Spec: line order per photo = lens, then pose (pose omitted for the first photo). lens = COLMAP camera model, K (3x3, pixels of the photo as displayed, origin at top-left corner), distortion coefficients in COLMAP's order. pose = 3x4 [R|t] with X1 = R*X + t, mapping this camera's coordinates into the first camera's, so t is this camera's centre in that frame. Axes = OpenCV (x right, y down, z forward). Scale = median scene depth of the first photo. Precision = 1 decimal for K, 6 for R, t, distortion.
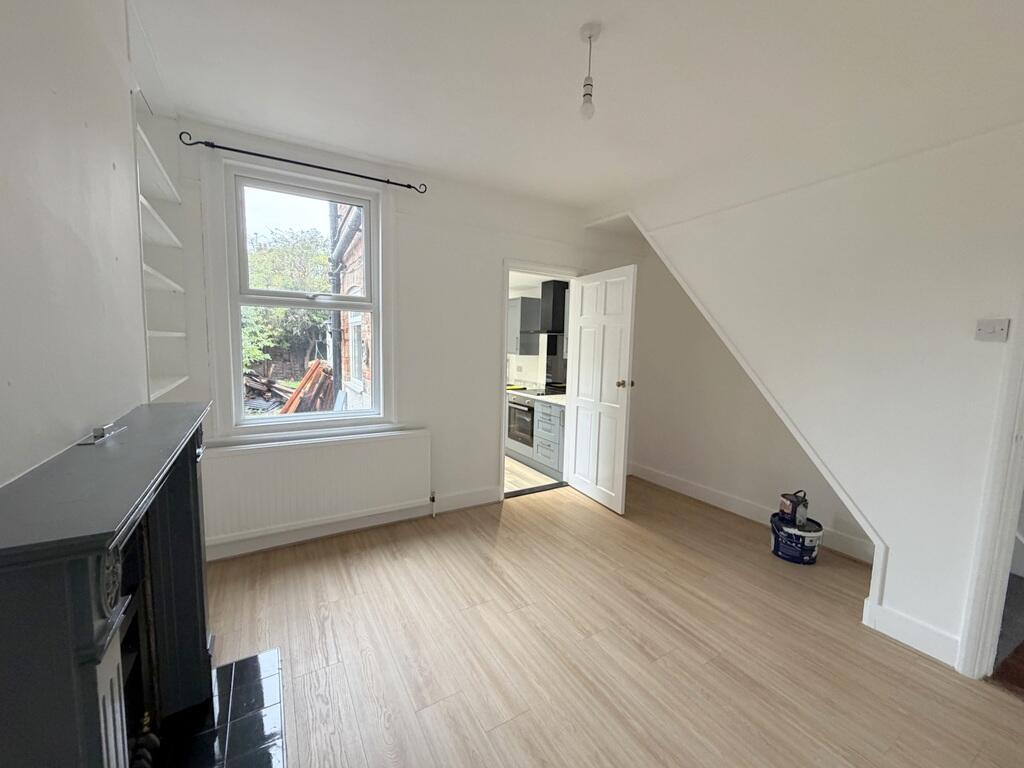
lens RADIAL K [[409.1, 0, 509.0], [0, 409.1, 385.2], [0, 0, 1]] dist [0.003643, 0.000479]
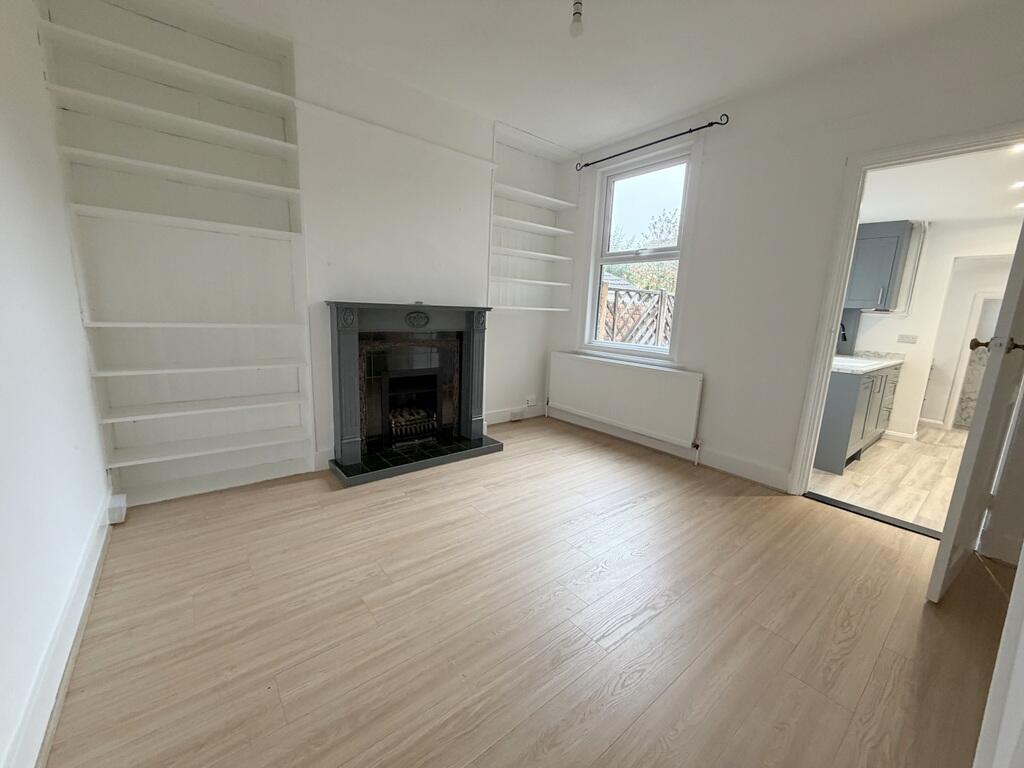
lens RADIAL K [[409.1, 0, 507.6], [0, 409.1, 383.1], [0, 0, 1]] dist [0.003643, 0.000479]
pose [[0.130741, 0.167959, -0.977086, 0.779875], [-0.136708, 0.979185, 0.150027, 0.050280], [0.981946, 0.113960, 0.150981, 0.438336]]
